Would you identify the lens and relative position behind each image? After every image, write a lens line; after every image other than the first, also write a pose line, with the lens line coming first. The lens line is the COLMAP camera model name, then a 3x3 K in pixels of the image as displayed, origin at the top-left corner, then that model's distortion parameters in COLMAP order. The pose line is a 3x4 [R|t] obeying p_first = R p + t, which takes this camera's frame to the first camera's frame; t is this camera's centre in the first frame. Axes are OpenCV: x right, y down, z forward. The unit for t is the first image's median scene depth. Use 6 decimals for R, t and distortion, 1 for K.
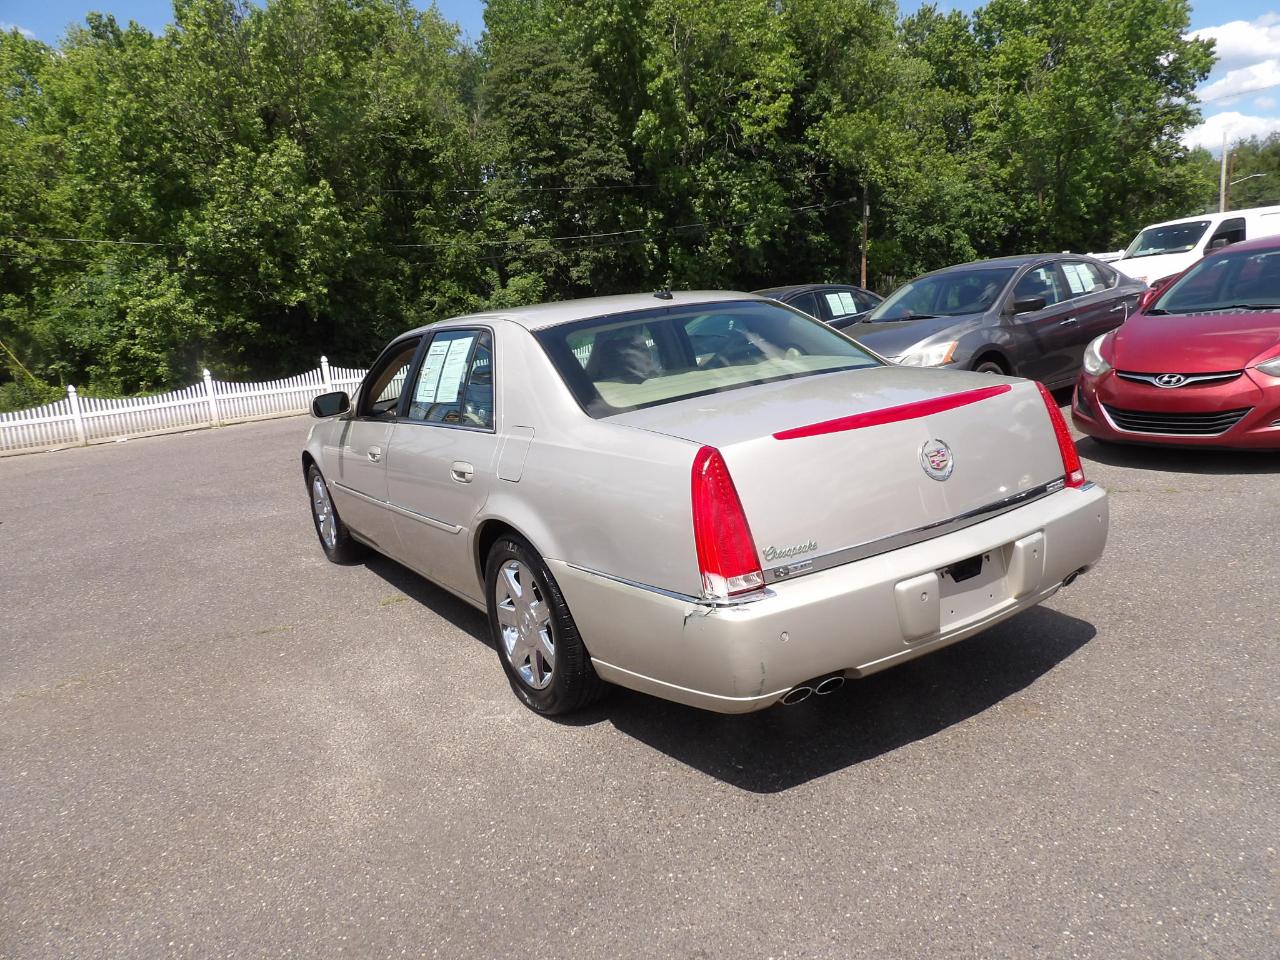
lens RADIAL K [[913.7, 0, 679.7], [0, 913.7, 463.1], [0, 0, 1]] dist [-0.018102, 0.029816]
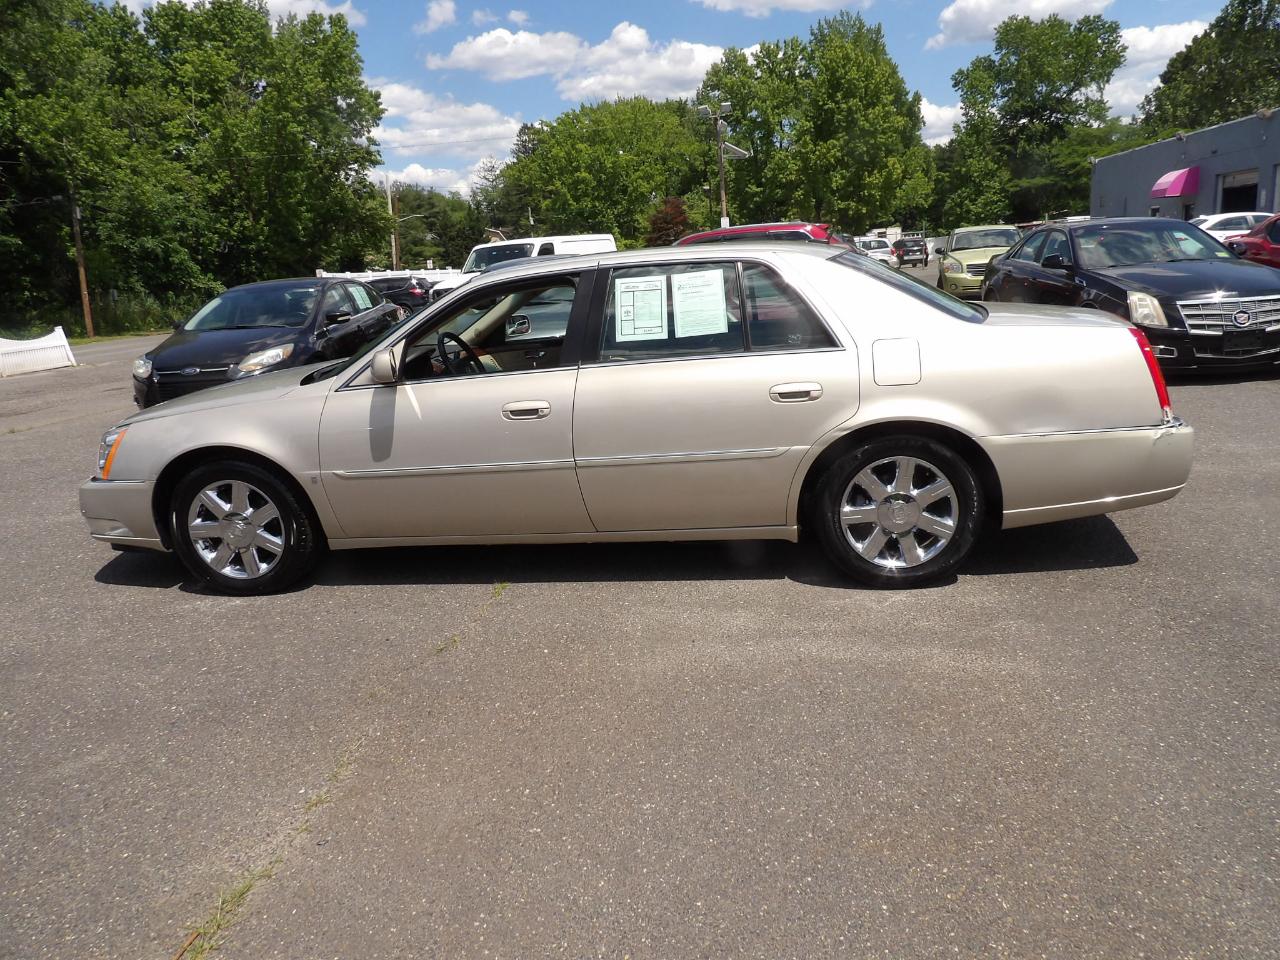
lens RADIAL K [[921.9, 0, 626.9], [0, 921.9, 442.1], [0, 0, 1]] dist [0.004151, 0.056149]
pose [[0.694116, -0.088806, 0.714364, -0.098358], [0.125161, 0.992135, 0.001723, 0.003618], [-0.708899, 0.088215, 0.699772, 0.034500]]
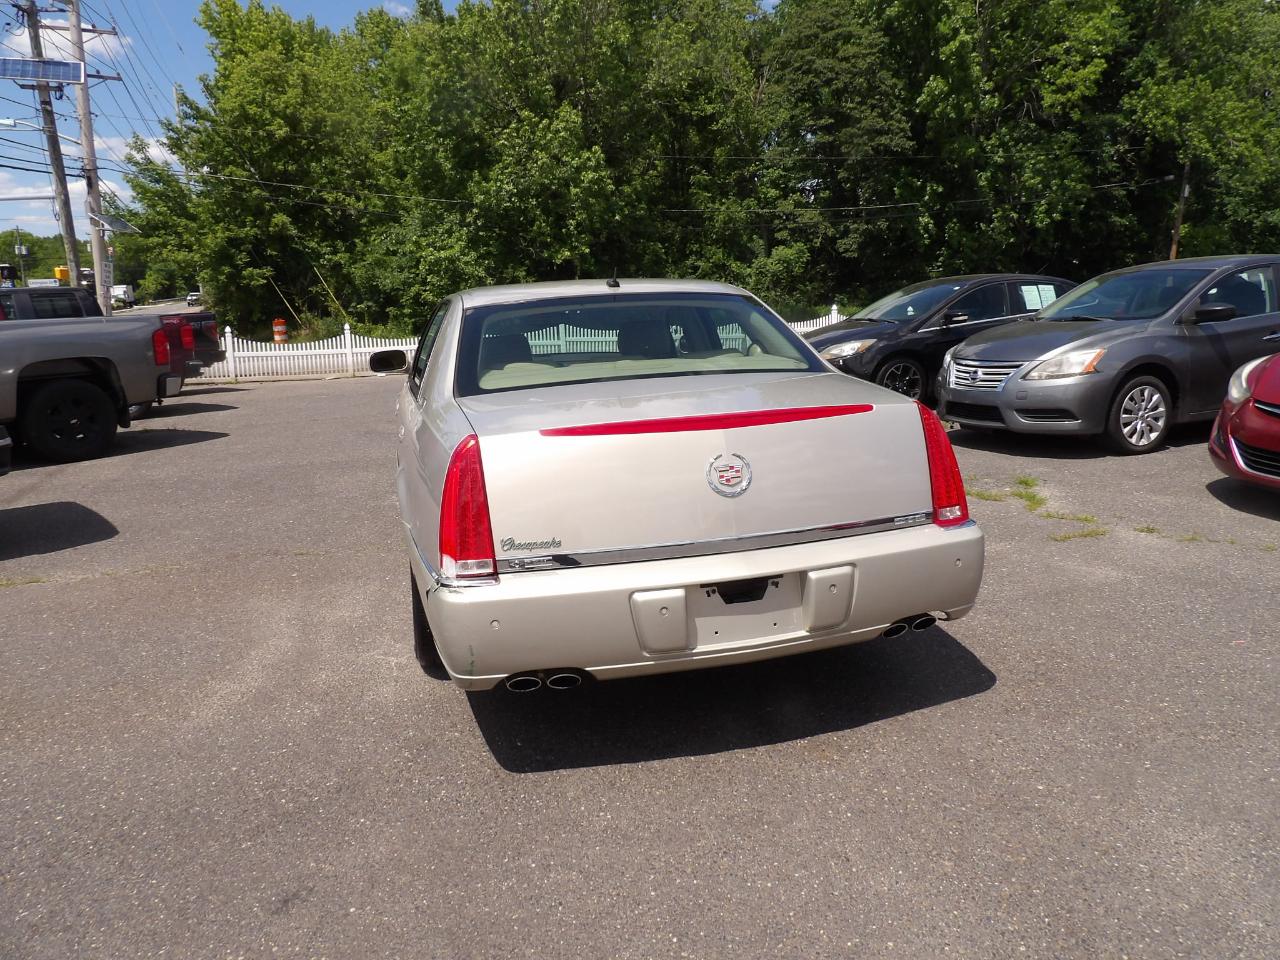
lens RADIAL K [[922.6, 0, 688.3], [0, 922.6, 470.9], [0, 0, 1]] dist [-0.033527, 0.041517]
pose [[0.951136, 0.119283, -0.284802, 0.037593], [-0.108097, 0.992632, 0.054737, -0.004132], [0.289233, -0.021276, 0.957022, 0.003760]]
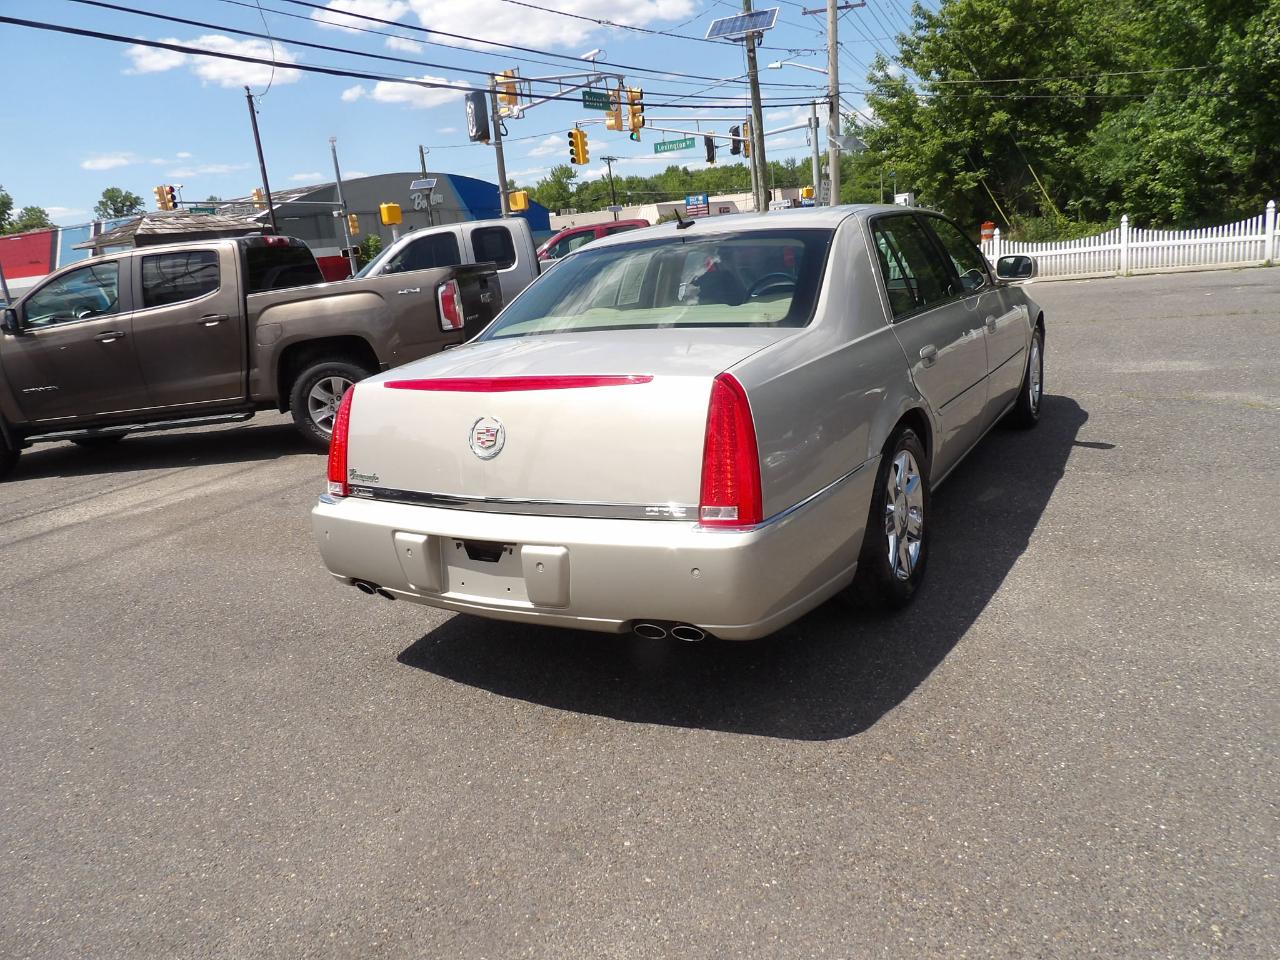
lens RADIAL K [[952.3, 0, 671.6], [0, 952.3, 481.2], [0, 0, 1]] dist [-0.039066, 0.032971]
pose [[0.426457, 0.268710, -0.863672, 0.092372], [-0.092984, 0.962818, 0.253644, -0.017358], [0.899716, -0.027861, 0.435587, 0.052864]]
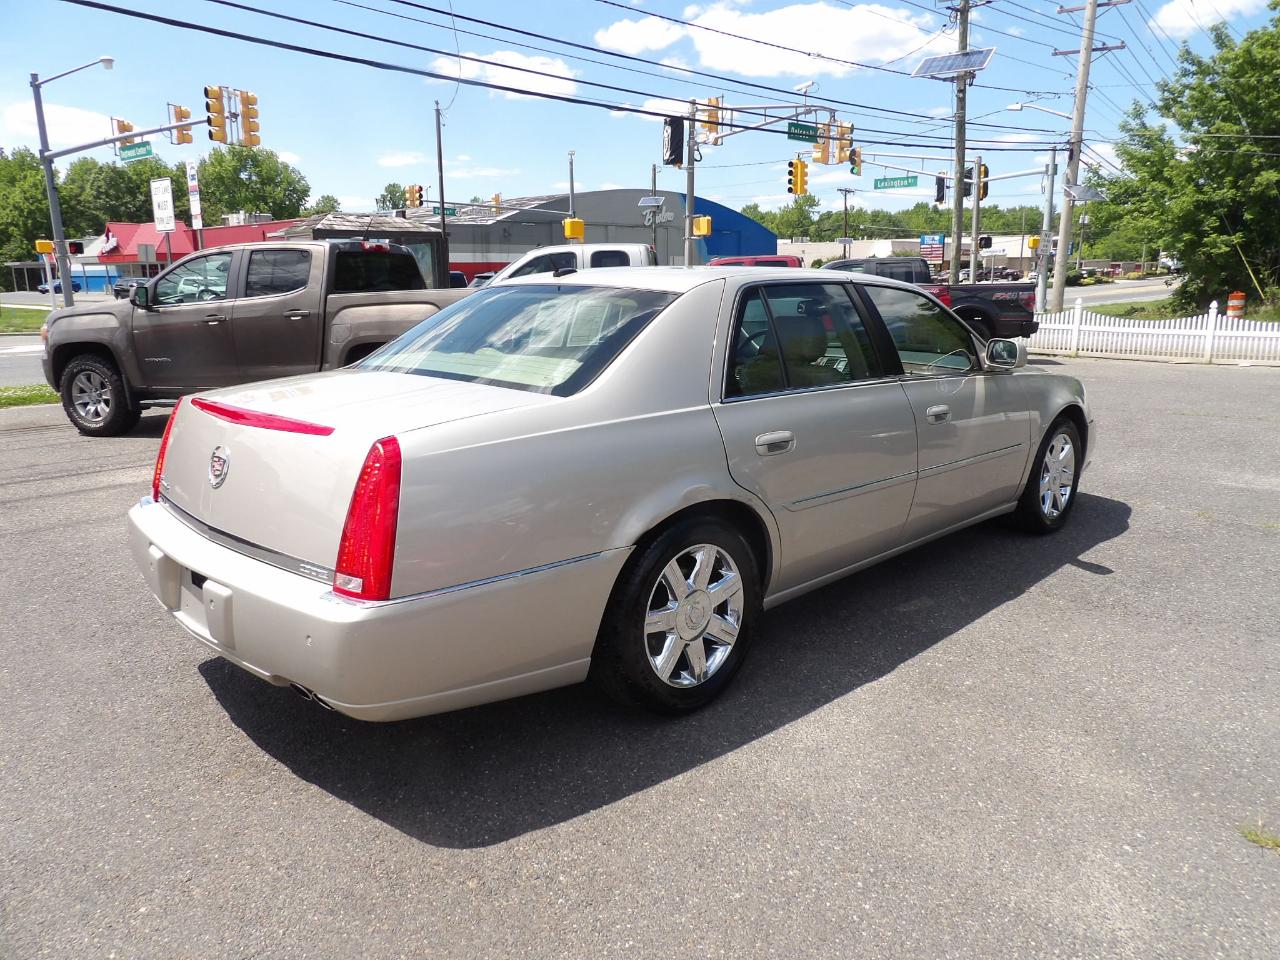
lens RADIAL K [[952.3, 0, 671.6], [0, 952.3, 481.2], [0, 0, 1]] dist [-0.039066, 0.032971]
pose [[0.168996, 0.291002, -0.941678, 0.097472], [-0.174485, 0.949163, 0.262001, -0.025173], [0.970049, 0.120031, 0.211180, 0.091724]]
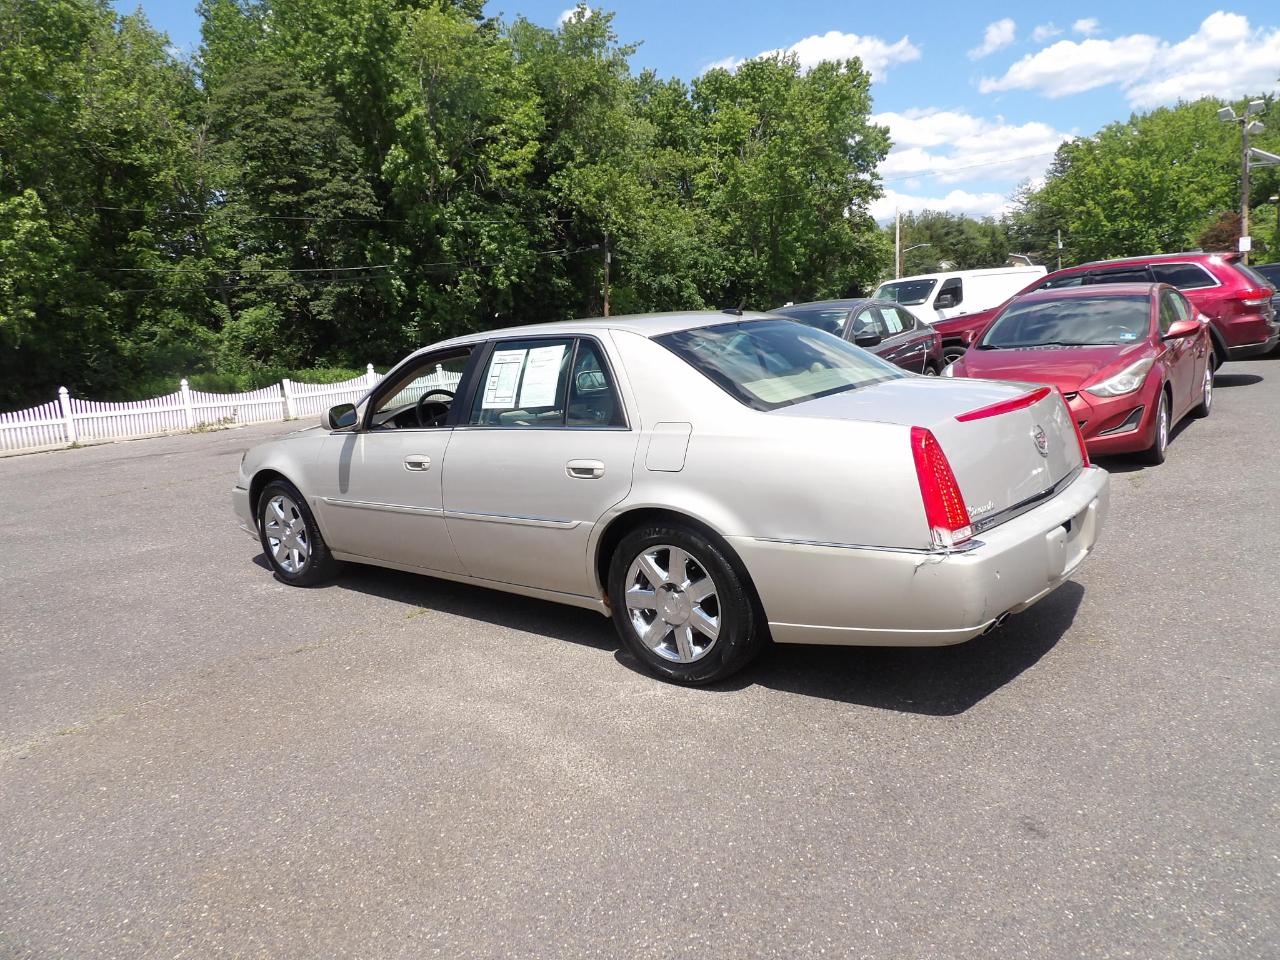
lens RADIAL K [[908.7, 0, 662.2], [0, 908.7, 459.9], [0, 0, 1]] dist [-0.004042, 0.026358]
pose [[0.958980, -0.013145, 0.283168, -0.039091], [0.027139, 0.998593, -0.045555, 0.004403], [-0.282171, 0.051371, 0.957988, -0.003909]]
